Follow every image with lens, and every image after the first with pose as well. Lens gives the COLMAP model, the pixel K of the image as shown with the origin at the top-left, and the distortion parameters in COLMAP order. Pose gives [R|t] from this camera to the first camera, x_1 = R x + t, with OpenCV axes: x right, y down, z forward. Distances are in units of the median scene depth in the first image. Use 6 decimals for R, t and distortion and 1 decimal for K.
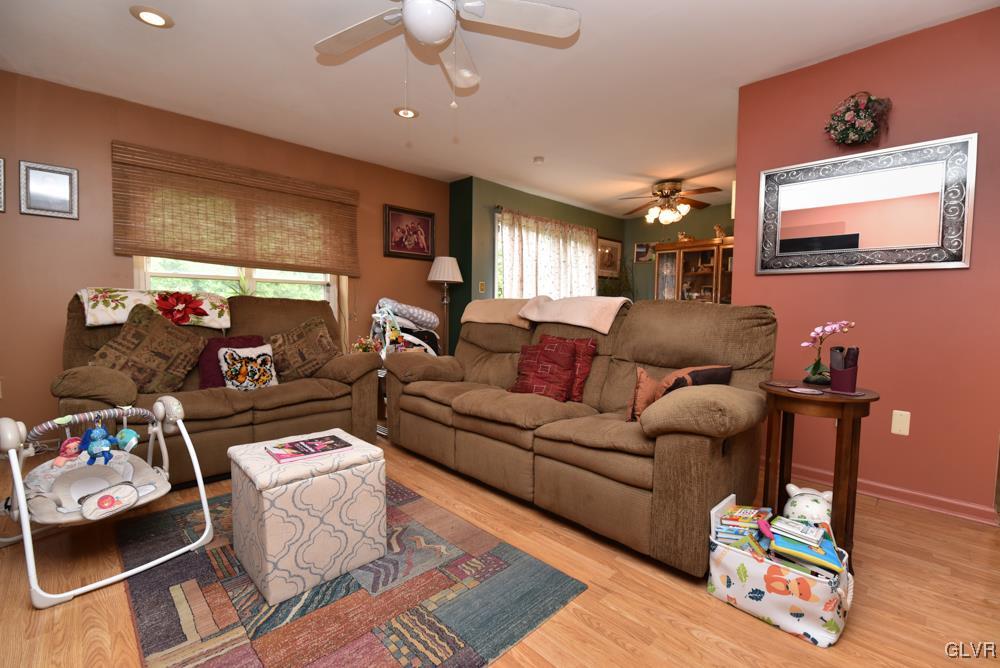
lens RADIAL K [[445.1, 0, 508.5], [0, 445.1, 328.9], [0, 0, 1]] dist [0.001536, -0.003523]
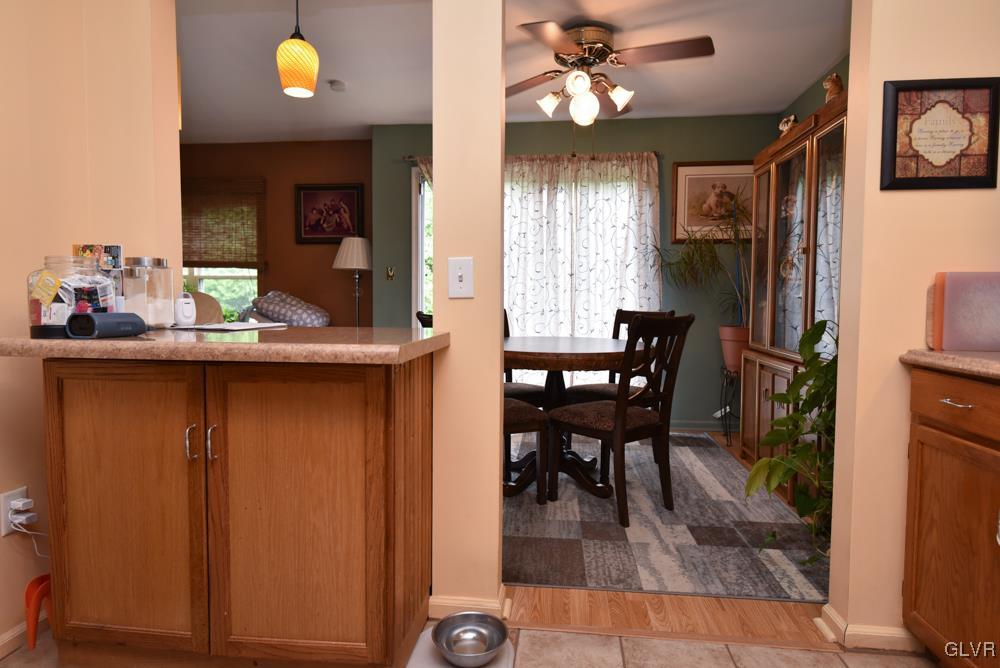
lens RADIAL K [[582.0, 0, 495.6], [0, 582.0, 329.9], [0, 0, 1]] dist [0.000782, -0.001524]
pose [[0.621470, 0.027635, -0.782951, 1.356603], [-0.038442, 0.999250, 0.004756, -0.024534], [0.782495, 0.027142, 0.622065, 0.946648]]
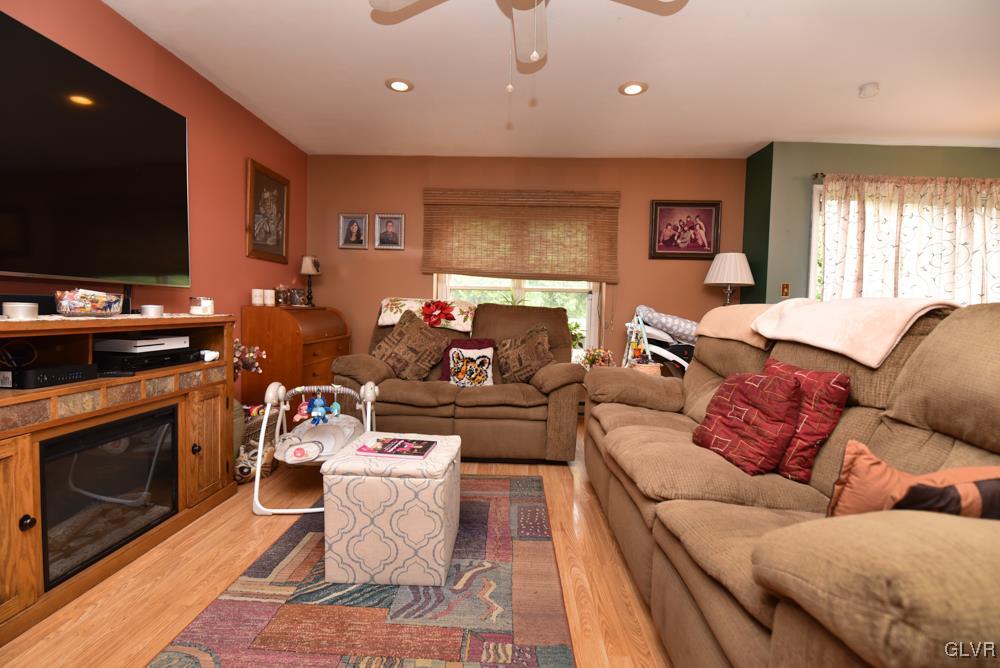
lens RADIAL K [[445.1, 0, 499.5], [0, 445.1, 329.6], [0, 0, 1]] dist [0.001536, -0.003523]
pose [[0.675491, 0.033404, -0.736611, 0.282885], [-0.049811, 0.998759, -0.000386, -0.010262], [0.735684, 0.036952, 0.676316, 0.287008]]
